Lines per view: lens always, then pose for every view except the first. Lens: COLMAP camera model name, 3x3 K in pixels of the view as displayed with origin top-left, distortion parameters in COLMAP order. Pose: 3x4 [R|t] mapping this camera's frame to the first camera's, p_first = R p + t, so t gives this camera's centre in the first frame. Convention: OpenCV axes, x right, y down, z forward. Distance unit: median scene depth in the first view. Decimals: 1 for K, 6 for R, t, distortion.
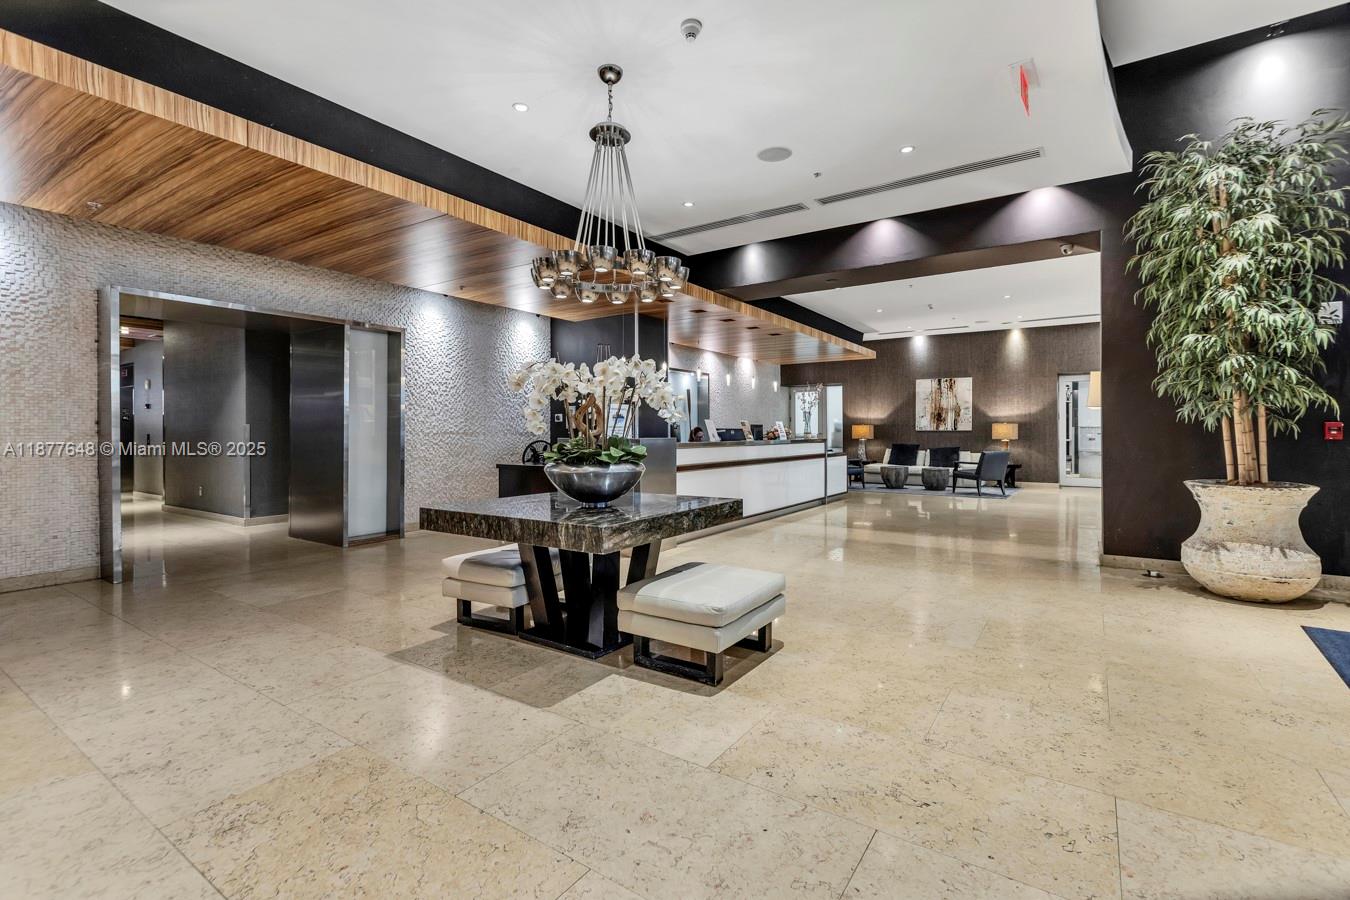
lens RADIAL K [[624.3, 0, 681.9], [0, 624.3, 420.2], [0, 0, 1]] dist [0.000743, 0.000018]
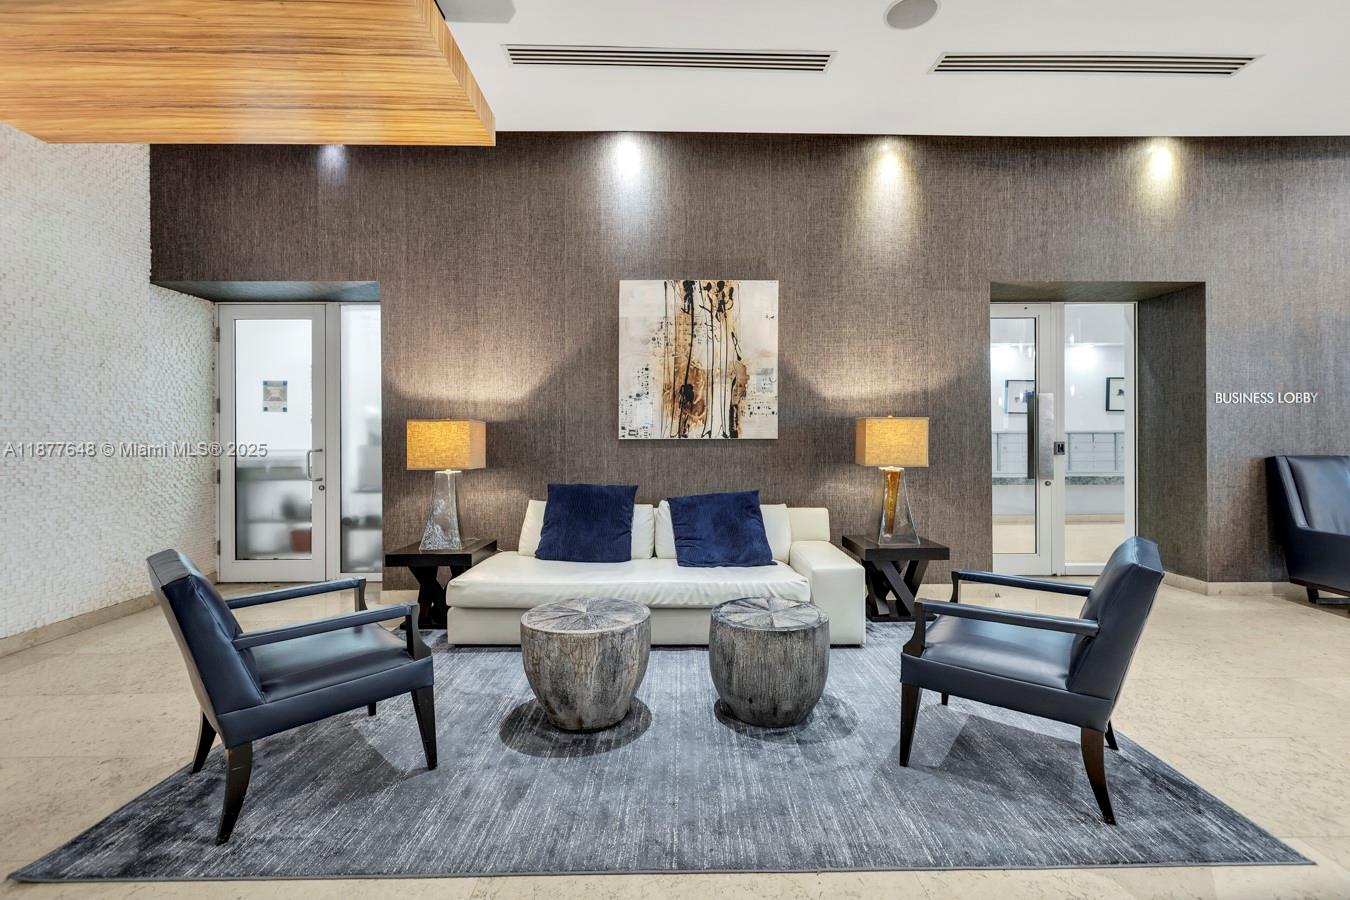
lens RADIAL K [[624.3, 0, 676.7], [0, 624.3, 440.1], [0, 0, 1]] dist [0.000743, 0.000018]
pose [[0.827377, -0.002884, 0.561639, 0.224997], [-0.005848, 0.999888, 0.013749, 0.012521], [-0.561616, -0.014660, 0.827268, 0.734017]]
